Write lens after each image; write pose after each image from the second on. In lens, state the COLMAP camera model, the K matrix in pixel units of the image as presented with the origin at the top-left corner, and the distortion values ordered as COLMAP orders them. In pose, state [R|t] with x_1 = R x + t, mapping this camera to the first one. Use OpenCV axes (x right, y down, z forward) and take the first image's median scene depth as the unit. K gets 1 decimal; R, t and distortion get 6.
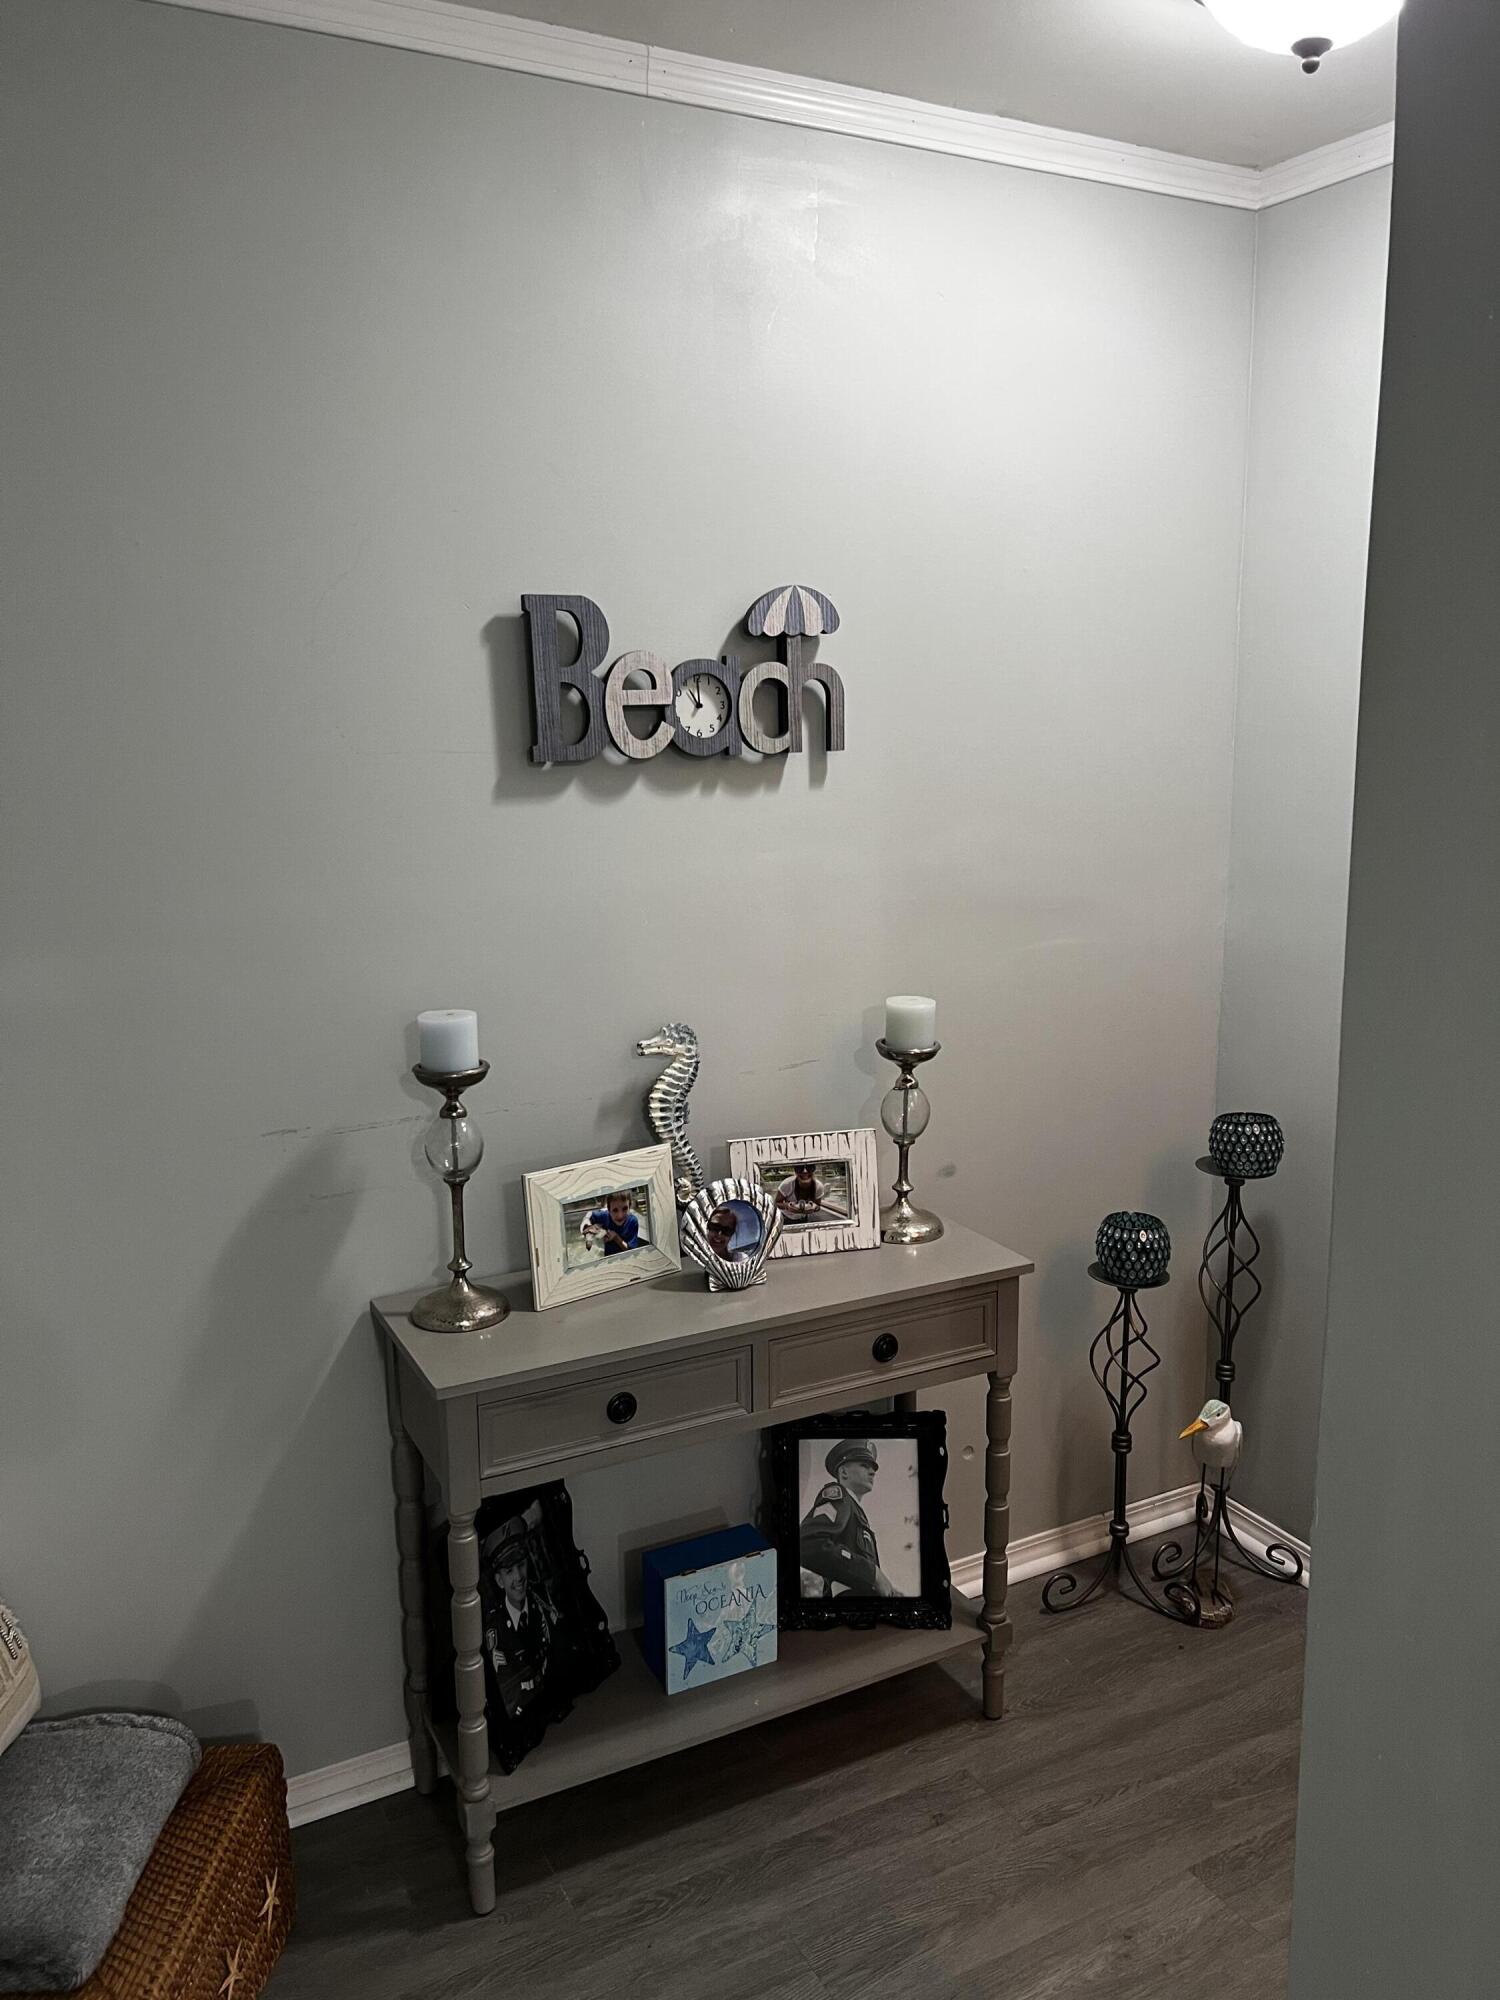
lens RADIAL K [[1506.1, 0, 743.3], [0, 1506.1, 1008.7], [0, 0, 1]] dist [0.056116, -0.071160]
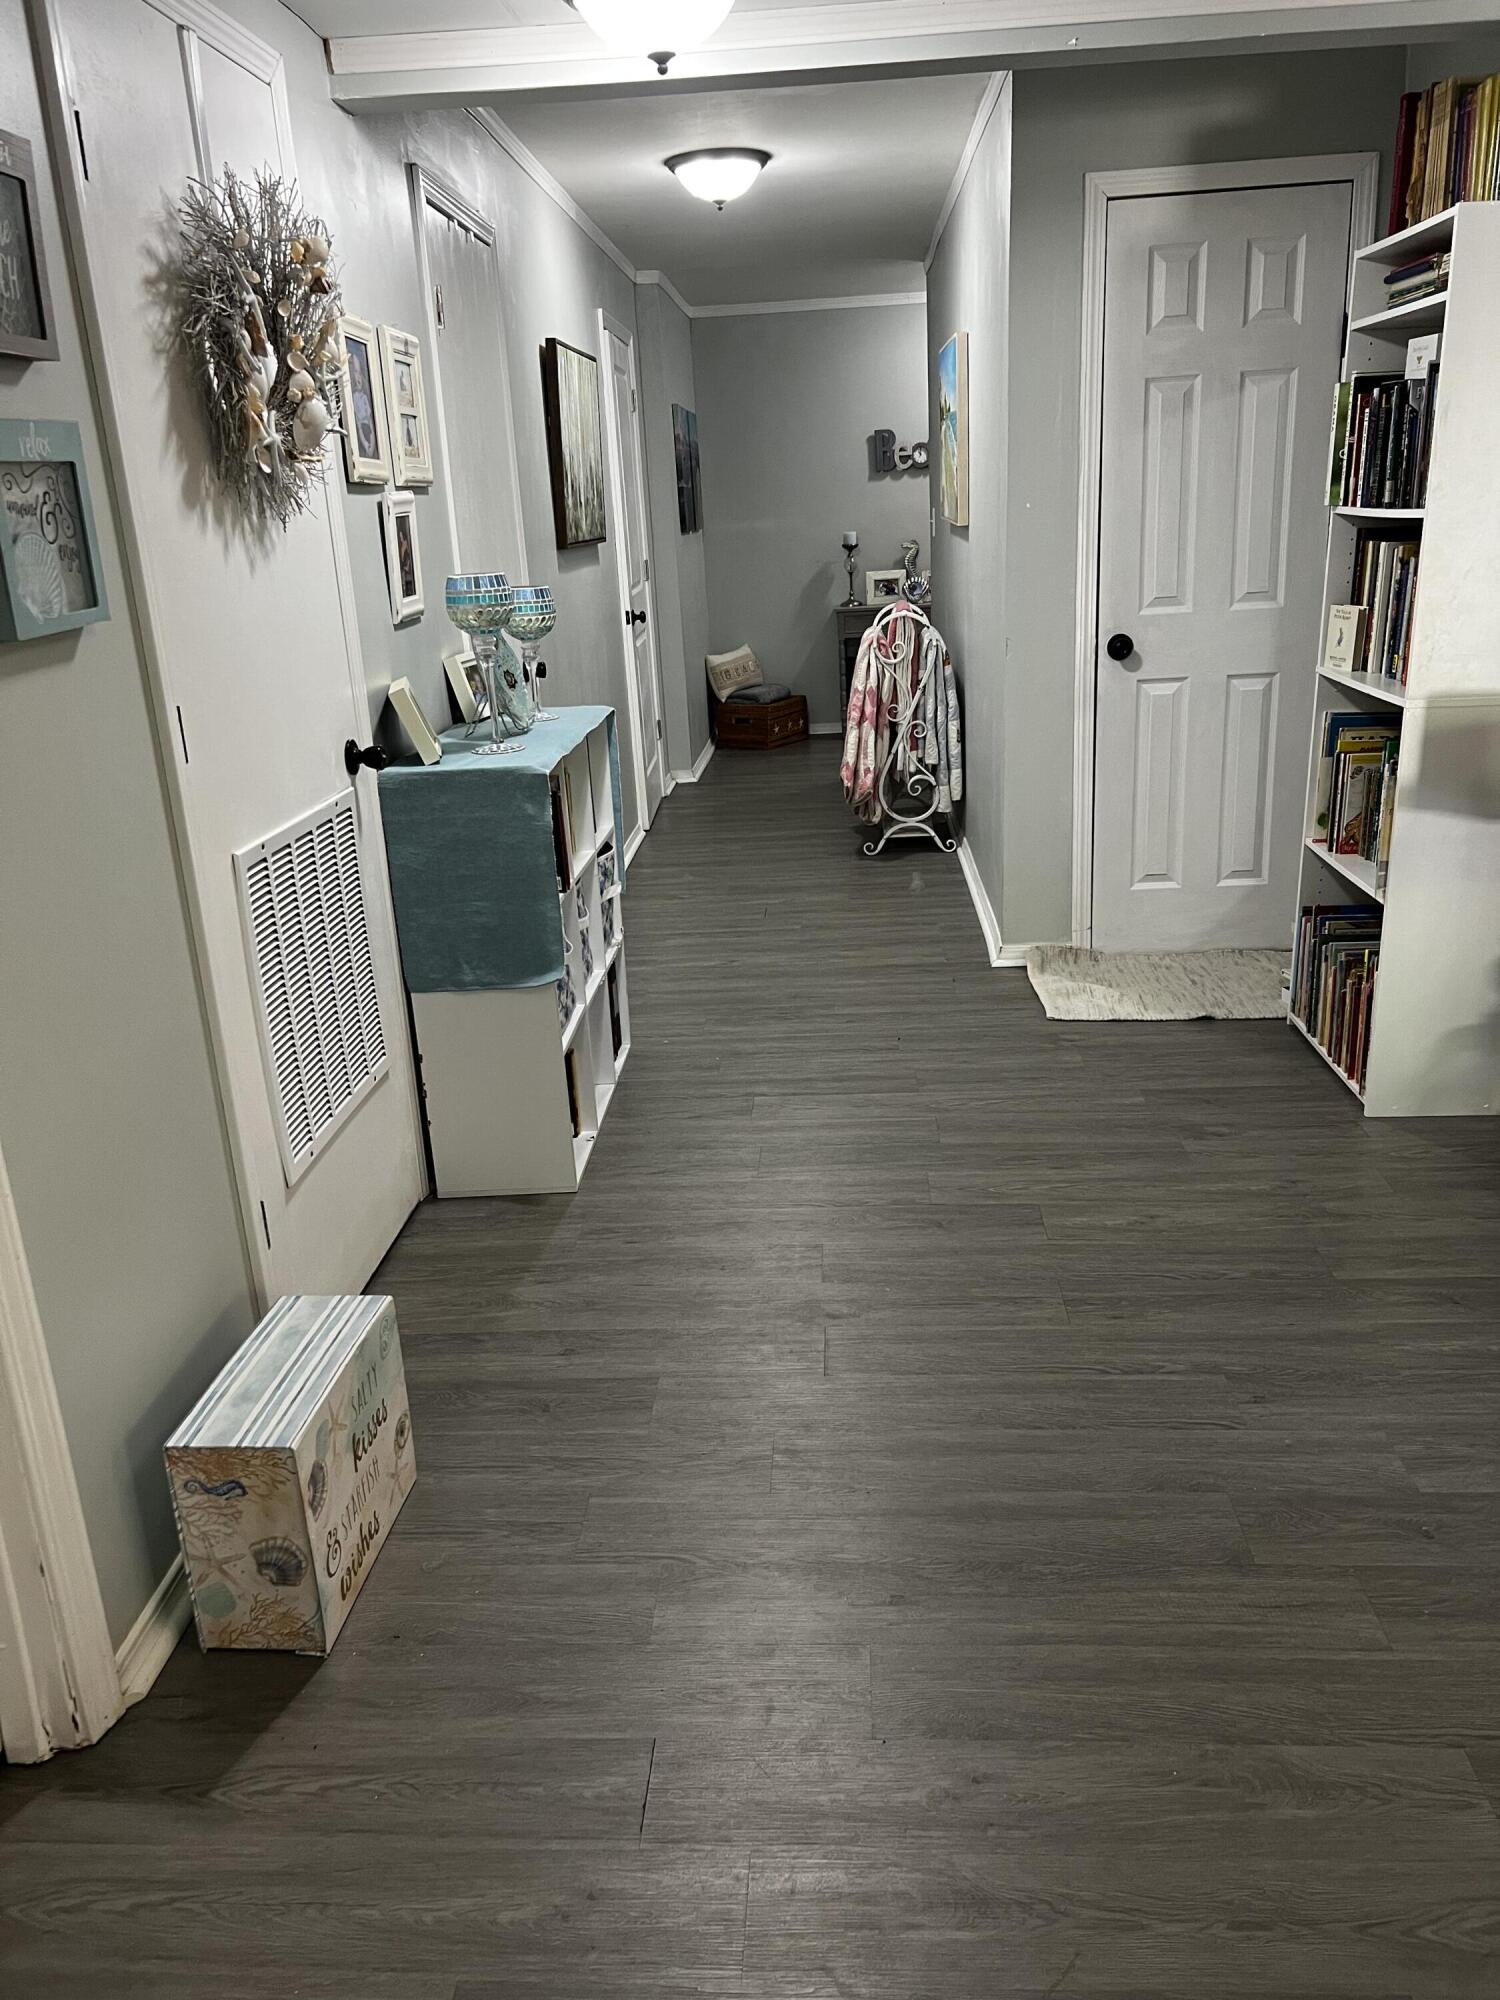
lens RADIAL K [[1506.1, 0, 757.0], [0, 1506.1, 1010.4], [0, 0, 1]] dist [0.056116, -0.071160]
pose [[0.854863, 0.122915, -0.504084, 1.861351], [-0.051143, 0.986765, 0.153879, 0.674935], [0.516326, -0.105765, 0.849836, -2.871208]]
